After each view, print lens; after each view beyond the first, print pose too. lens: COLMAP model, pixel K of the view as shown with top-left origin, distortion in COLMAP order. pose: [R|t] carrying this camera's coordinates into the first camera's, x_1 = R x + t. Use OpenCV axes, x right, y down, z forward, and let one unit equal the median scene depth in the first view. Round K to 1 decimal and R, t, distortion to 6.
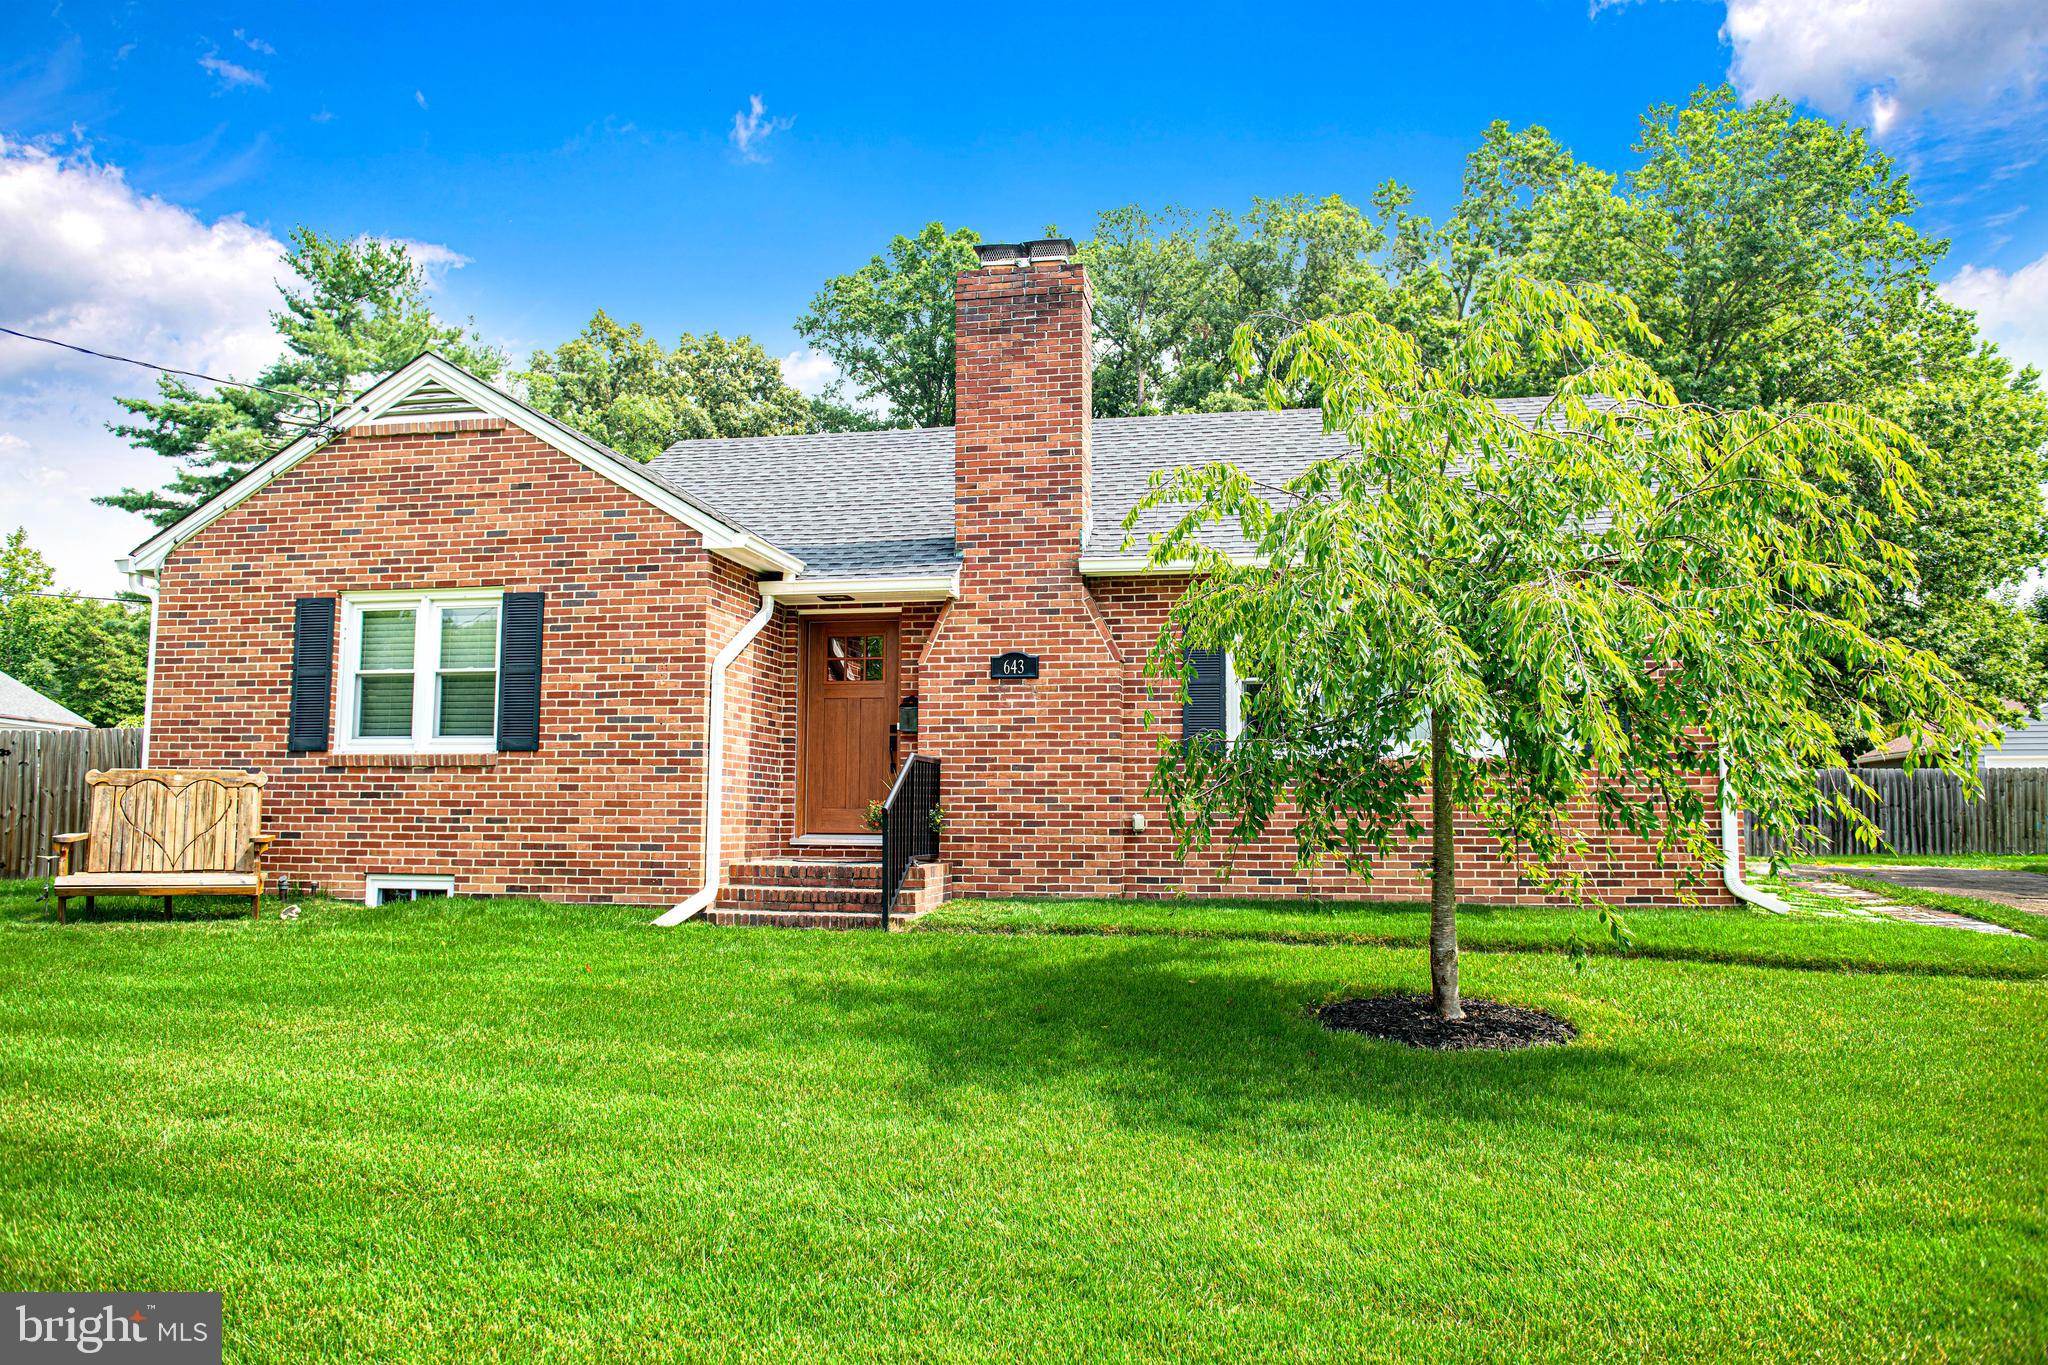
lens RADIAL K [[1512.4, 0, 1024.0], [0, 1512.4, 682.5], [0, 0, 1]] dist [-0.037549, -0.003066]
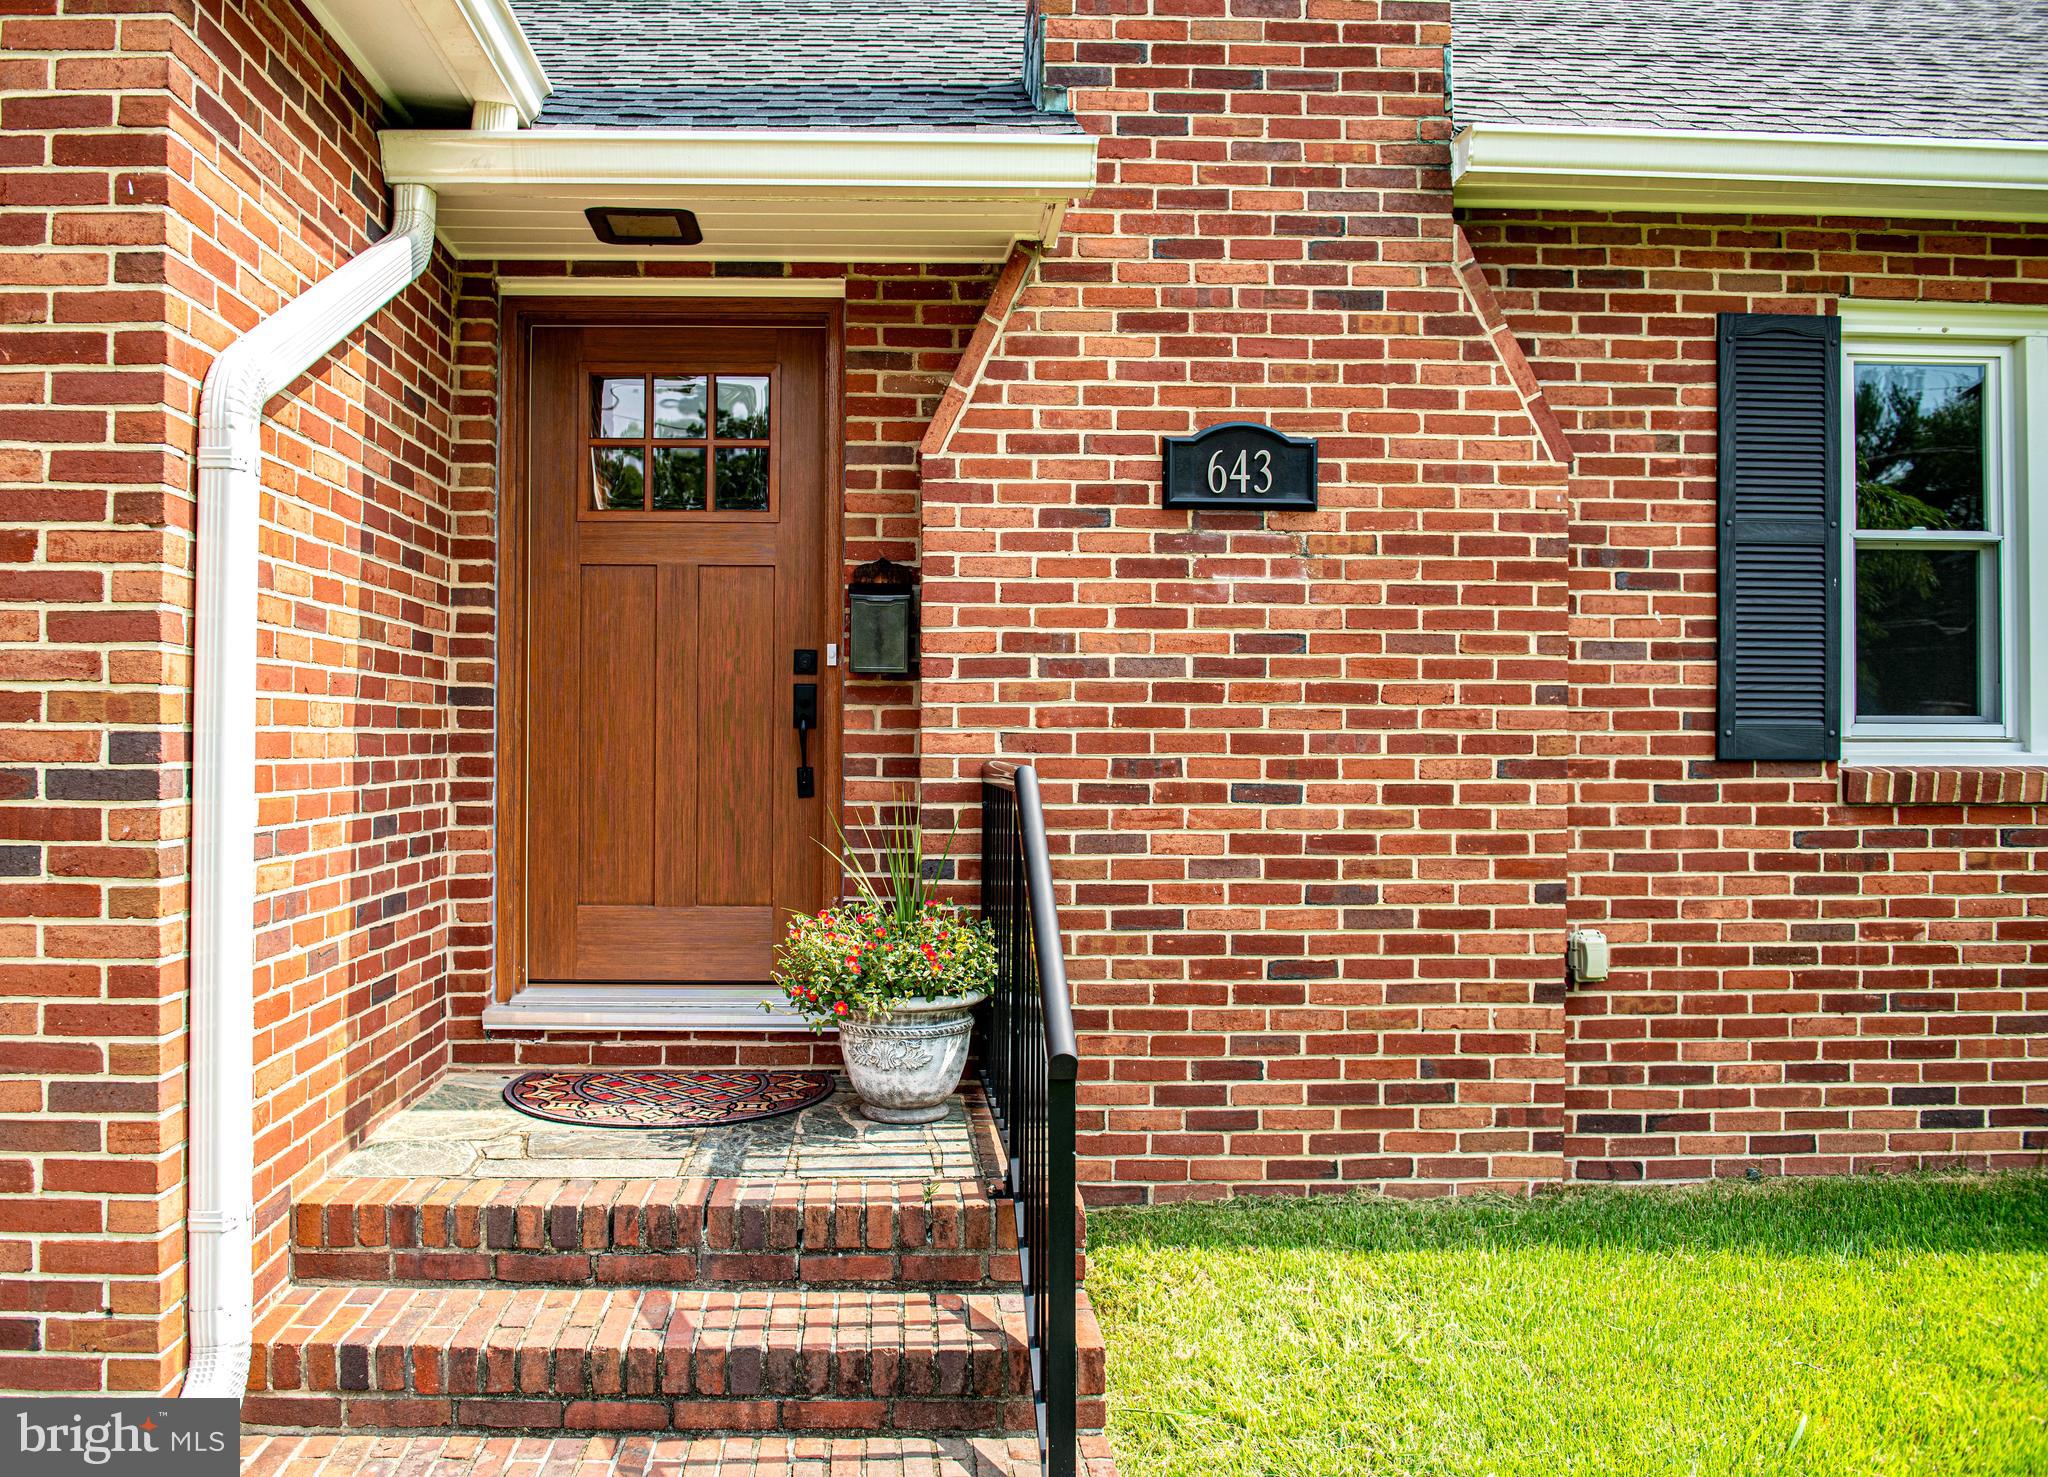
lens RADIAL K [[1616.5, 0, 945.1], [0, 1616.5, 733.8], [0, 0, 1]] dist [-0.035465, -0.008118]
pose [[0.976124, 0.000429, 0.217213, -0.141728], [-0.019962, 0.995944, 0.087736, 0.015933], [-0.216294, -0.089978, 0.972173, 0.698786]]
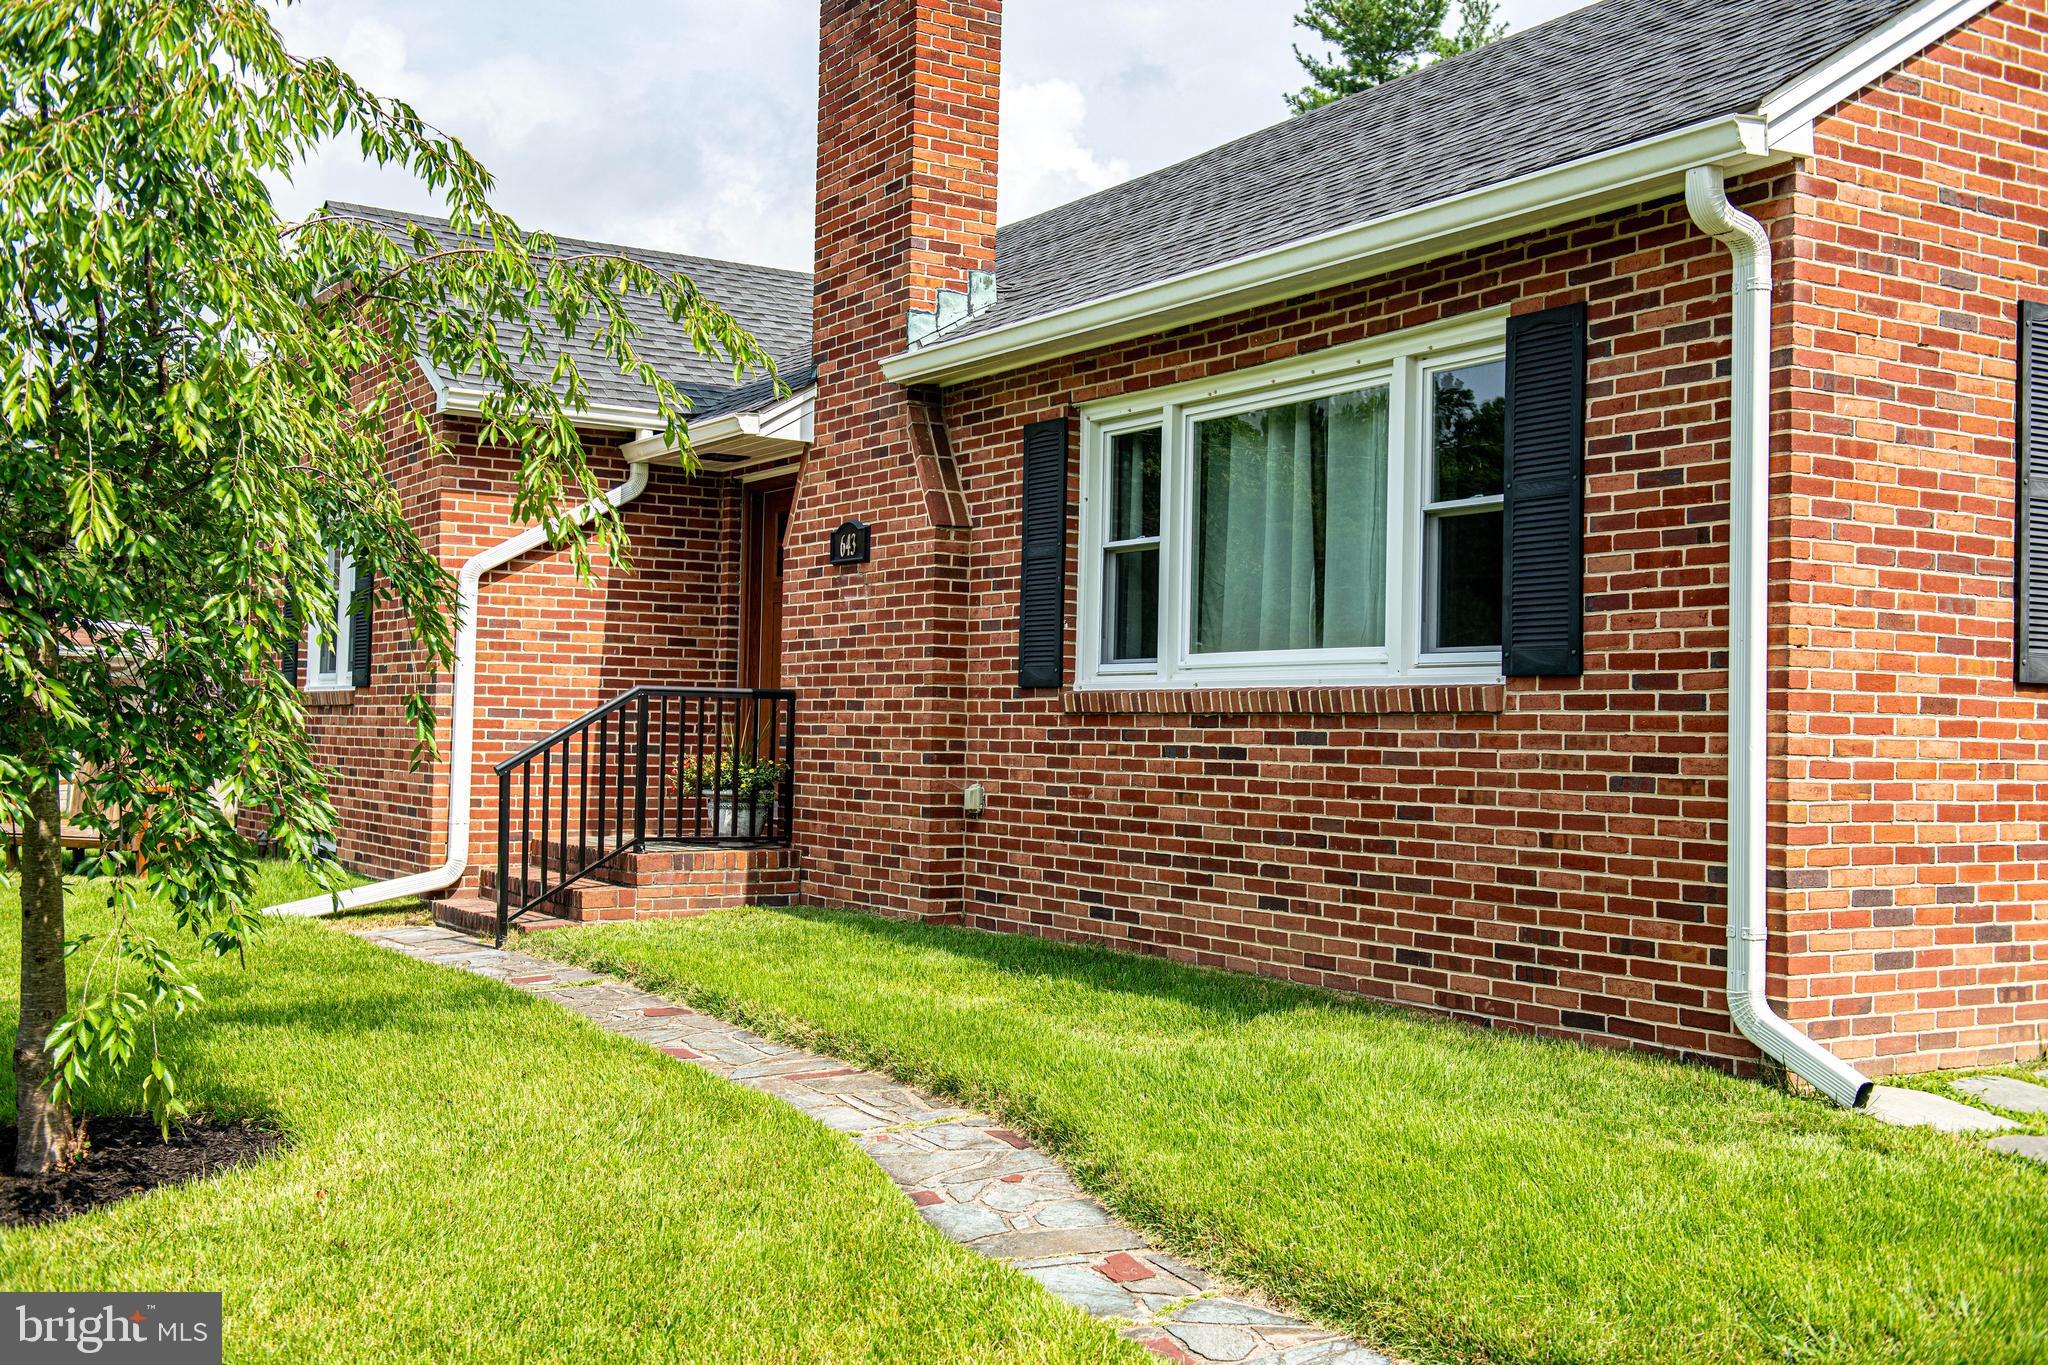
lens RADIAL K [[2122.9, 0, 1024.0], [0, 2122.9, 682.5], [0, 0, 1]] dist [0.038001, 0.010160]
pose [[0.685843, -0.008256, -0.727702, 0.701180], [0.051618, 0.997969, 0.037327, 0.017832], [0.725916, -0.063163, 0.684876, 0.453946]]
